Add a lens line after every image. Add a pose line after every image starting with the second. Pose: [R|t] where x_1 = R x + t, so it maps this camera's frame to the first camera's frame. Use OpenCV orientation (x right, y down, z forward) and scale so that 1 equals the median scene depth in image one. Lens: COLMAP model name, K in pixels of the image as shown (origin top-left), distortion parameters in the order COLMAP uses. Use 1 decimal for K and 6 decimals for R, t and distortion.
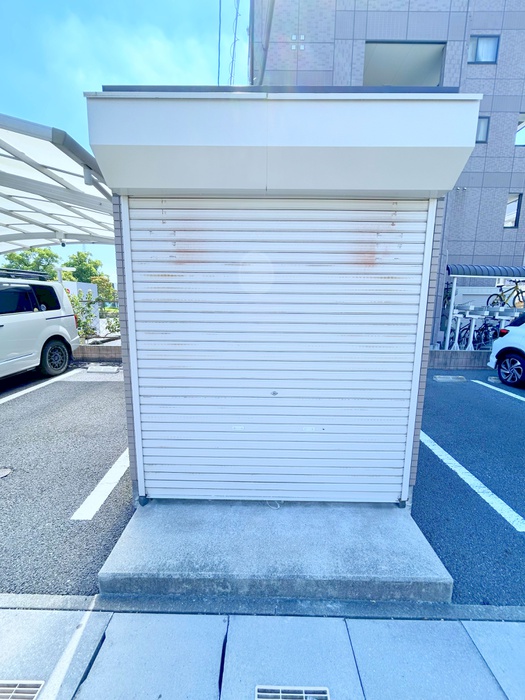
lens RADIAL K [[280.9, 0, 262.5], [0, 280.9, 350.0], [0, 0, 1]] dist [0.001352, 0.000126]
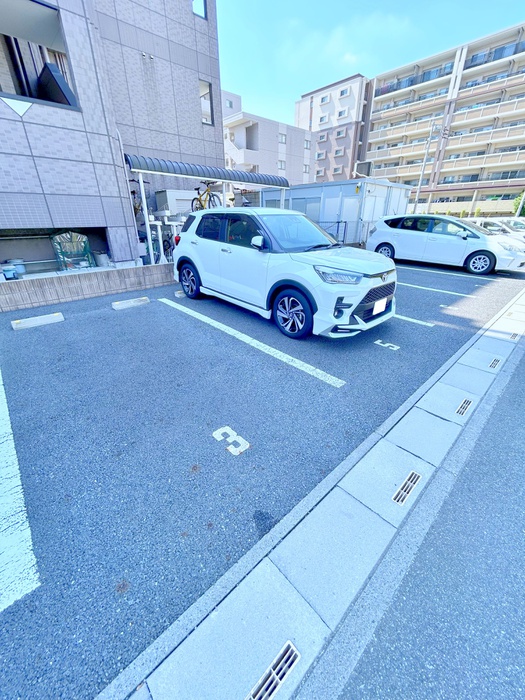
lens RADIAL K [[280.9, 0, 262.5], [0, 280.9, 350.0], [0, 0, 1]] dist [0.001352, 0.000126]
pose [[0.720668, -0.311497, 0.619361, 0.271655], [0.122724, 0.936587, 0.328243, 0.003965], [-0.682332, -0.160544, 0.713196, 0.074366]]
